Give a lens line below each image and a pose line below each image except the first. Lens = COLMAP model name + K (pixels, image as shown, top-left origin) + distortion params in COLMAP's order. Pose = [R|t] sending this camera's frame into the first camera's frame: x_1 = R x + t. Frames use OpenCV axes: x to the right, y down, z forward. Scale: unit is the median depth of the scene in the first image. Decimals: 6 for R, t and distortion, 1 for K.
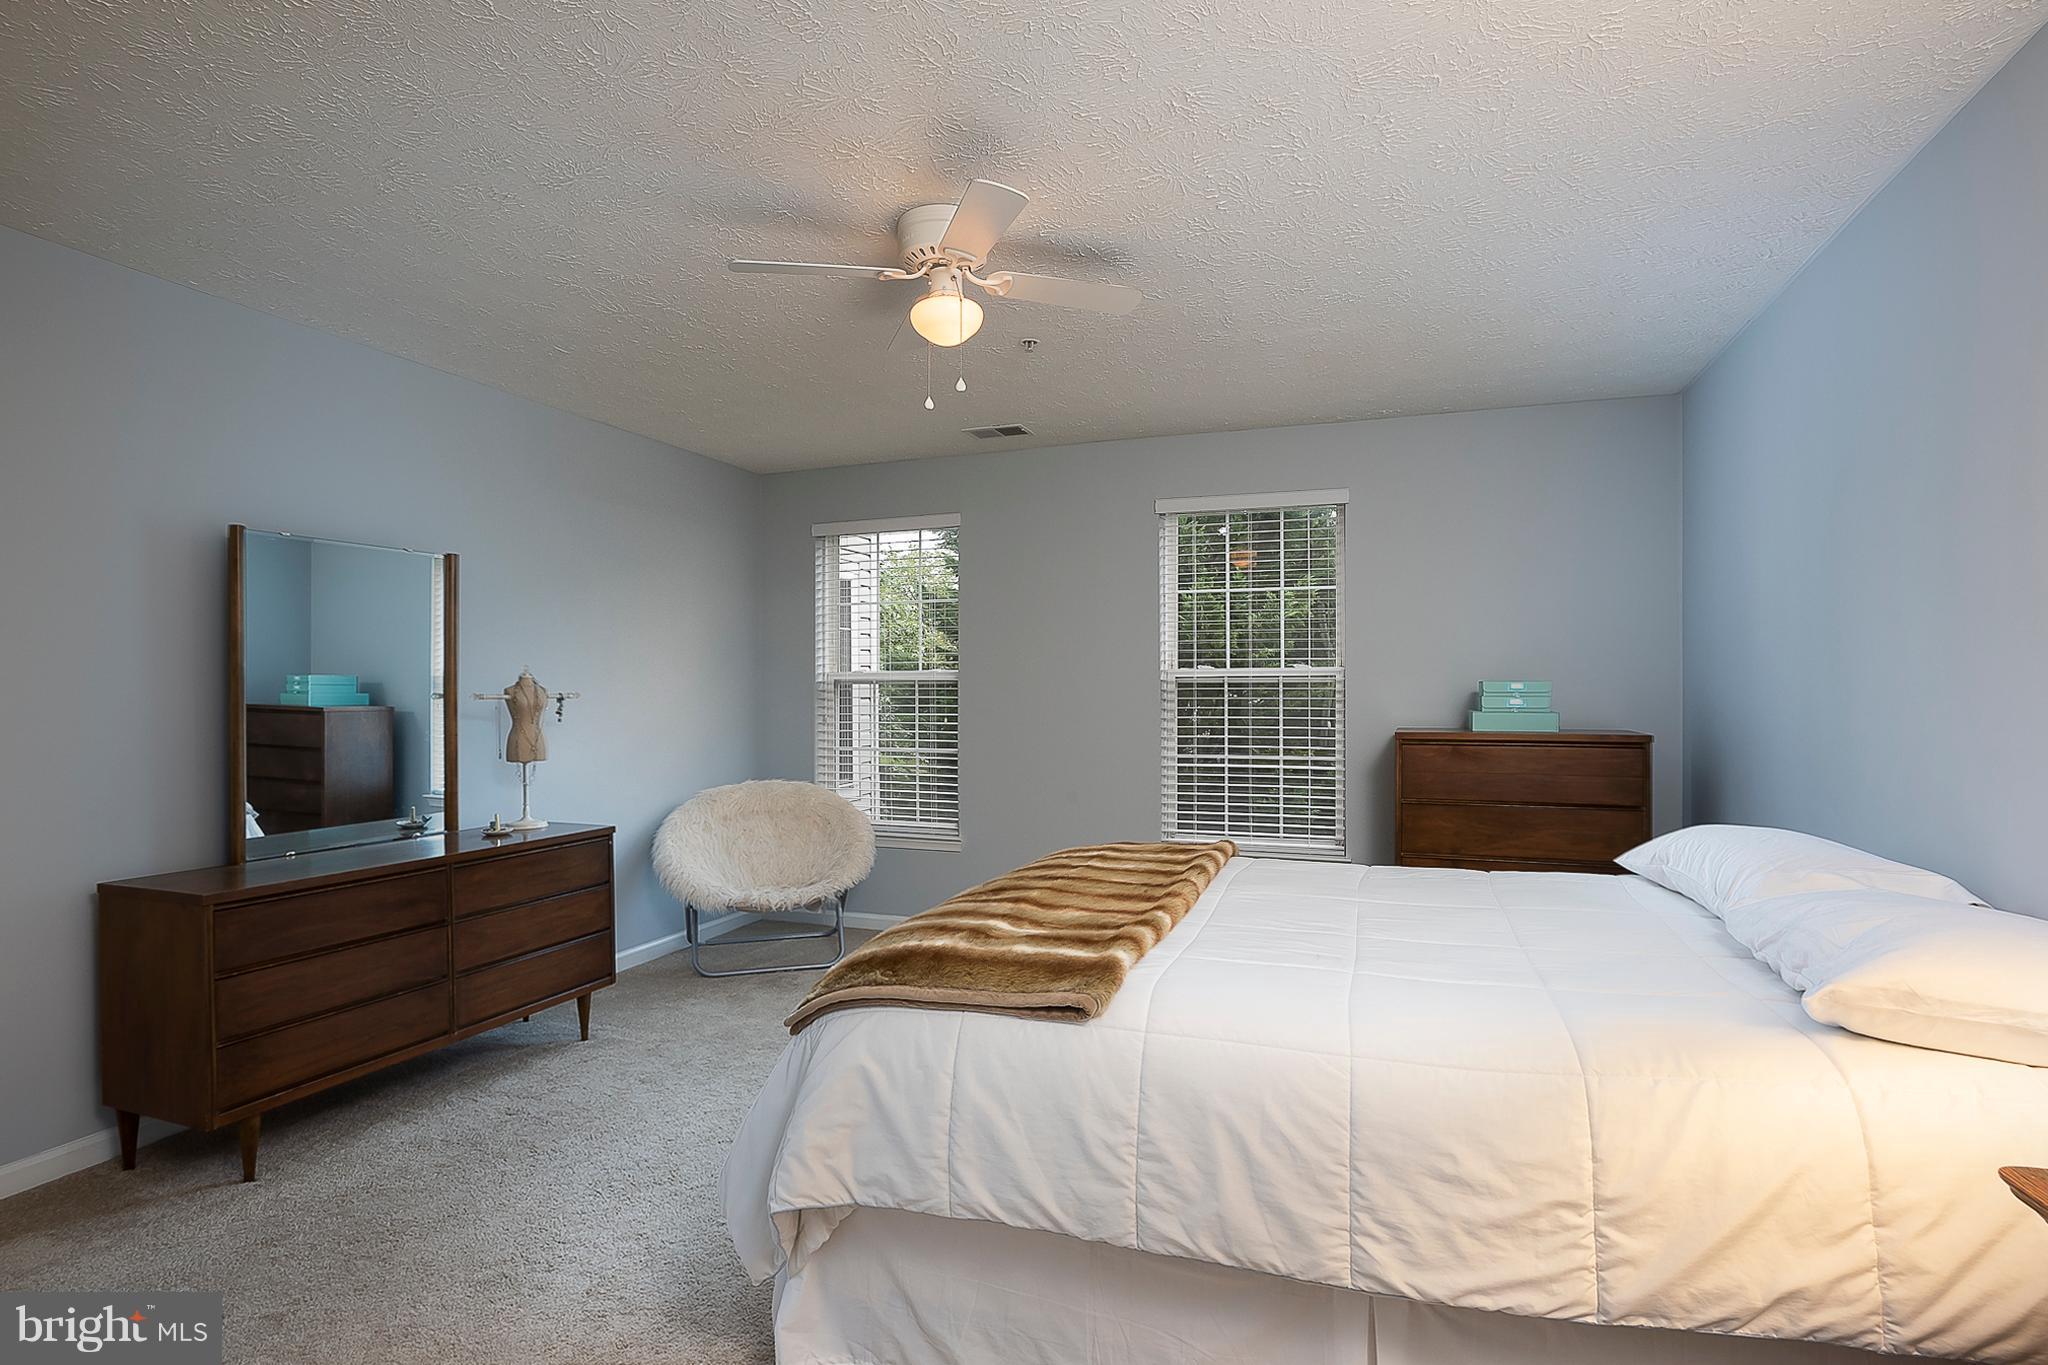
lens RADIAL K [[989.0, 0, 1024.0], [0, 989.0, 682.5], [0, 0, 1]] dist [-0.001028, -0.000202]
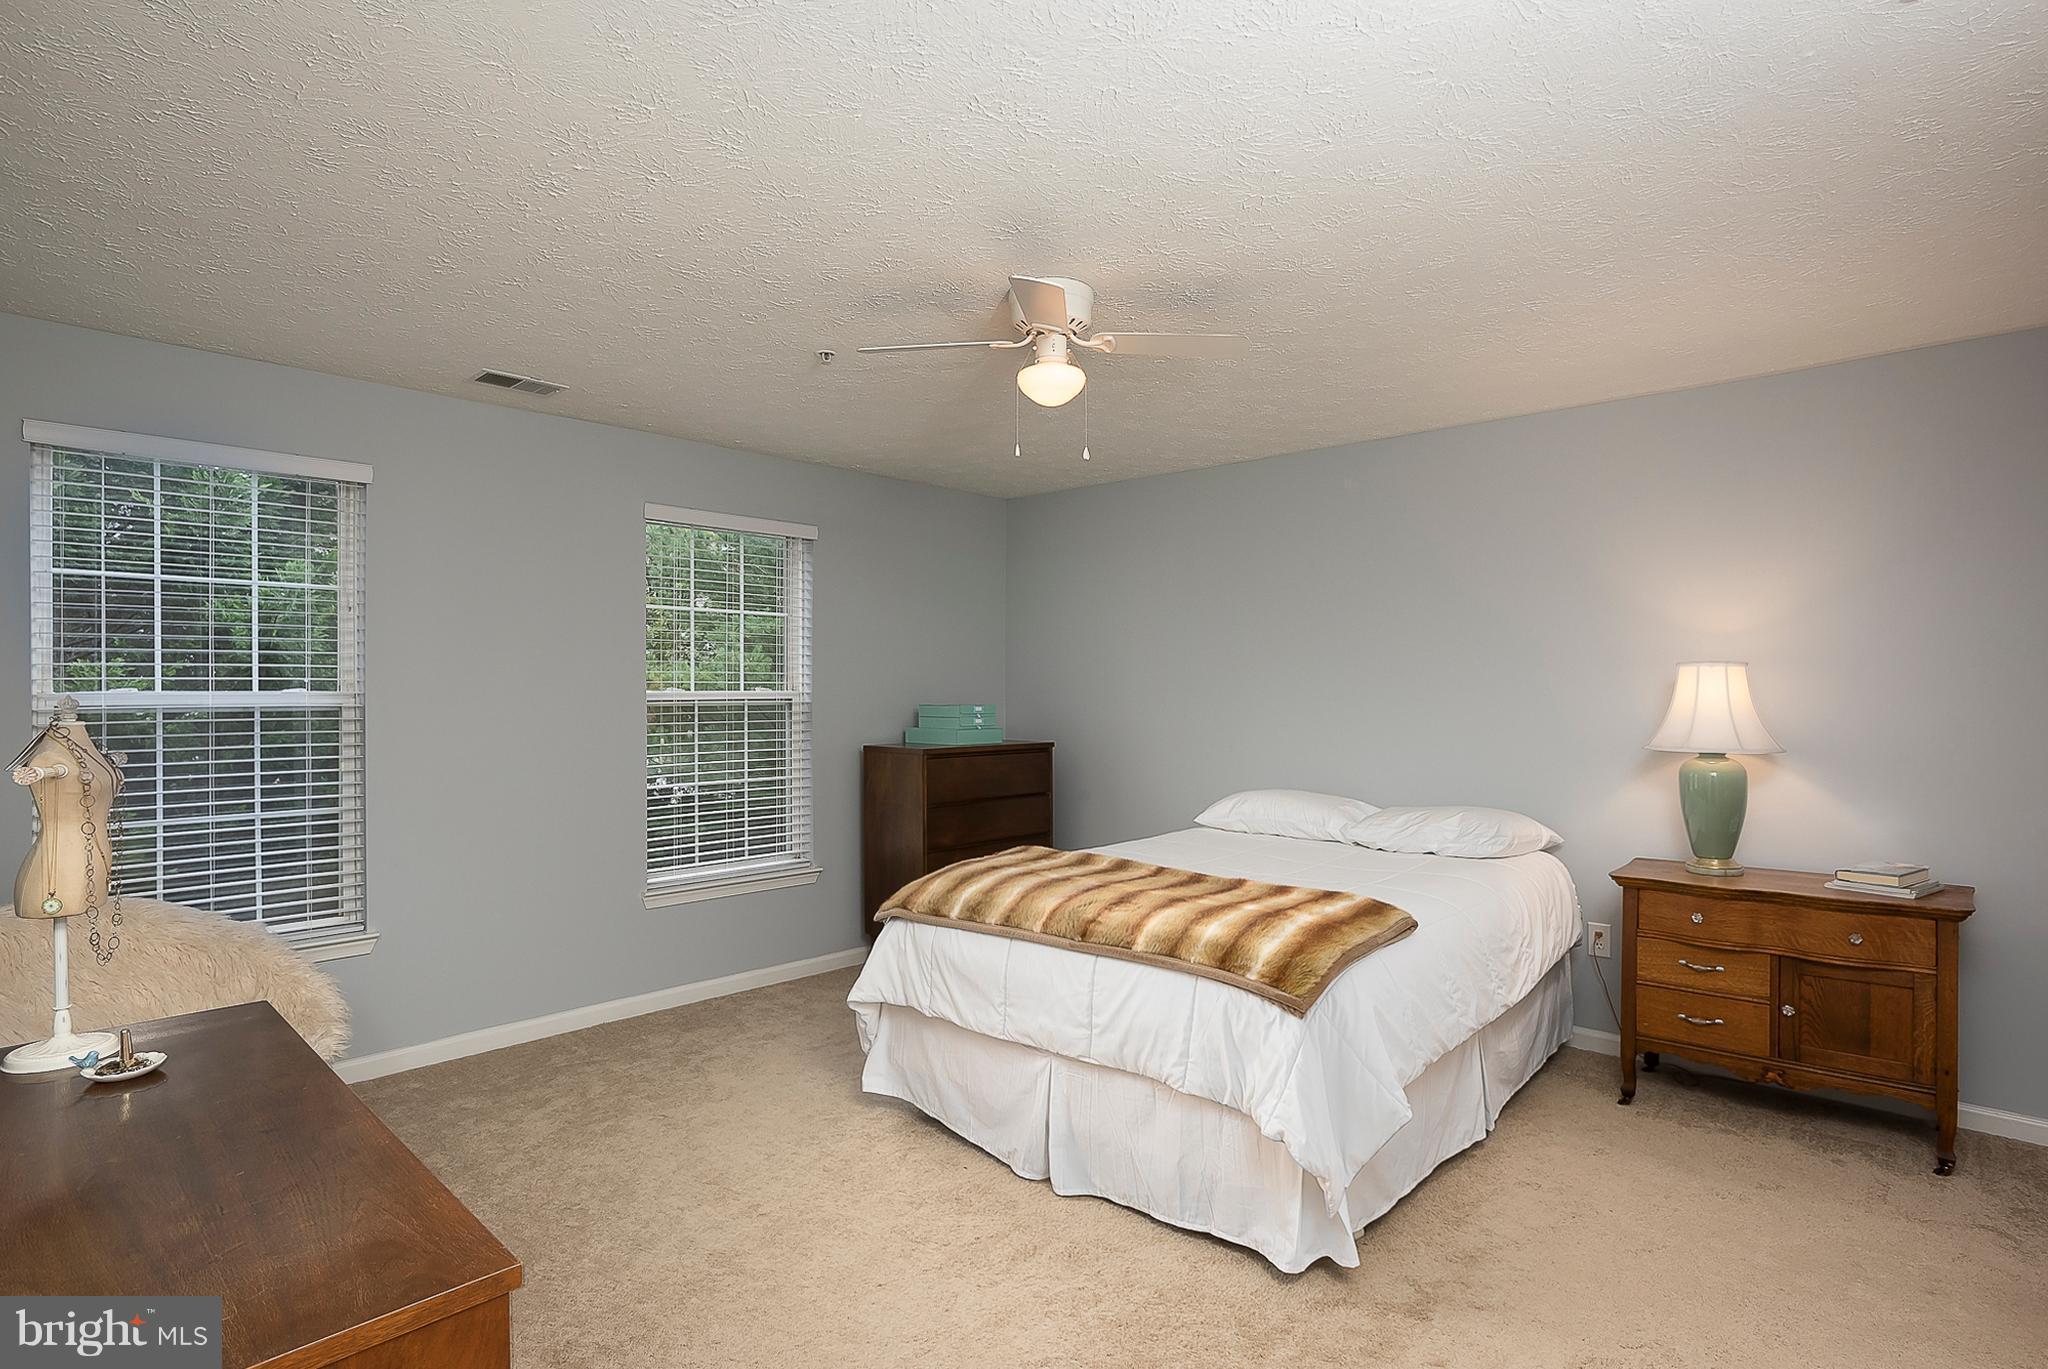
lens RADIAL K [[1188.3, 0, 1024.0], [0, 1188.3, 684.5], [0, 0, 1]] dist [0.061894, 0.000609]
pose [[0.483790, 0.013762, 0.875076, -0.633128], [0.007069, 0.999782, -0.019632, 0.004161], [-0.875156, 0.015683, 0.483587, 0.192345]]
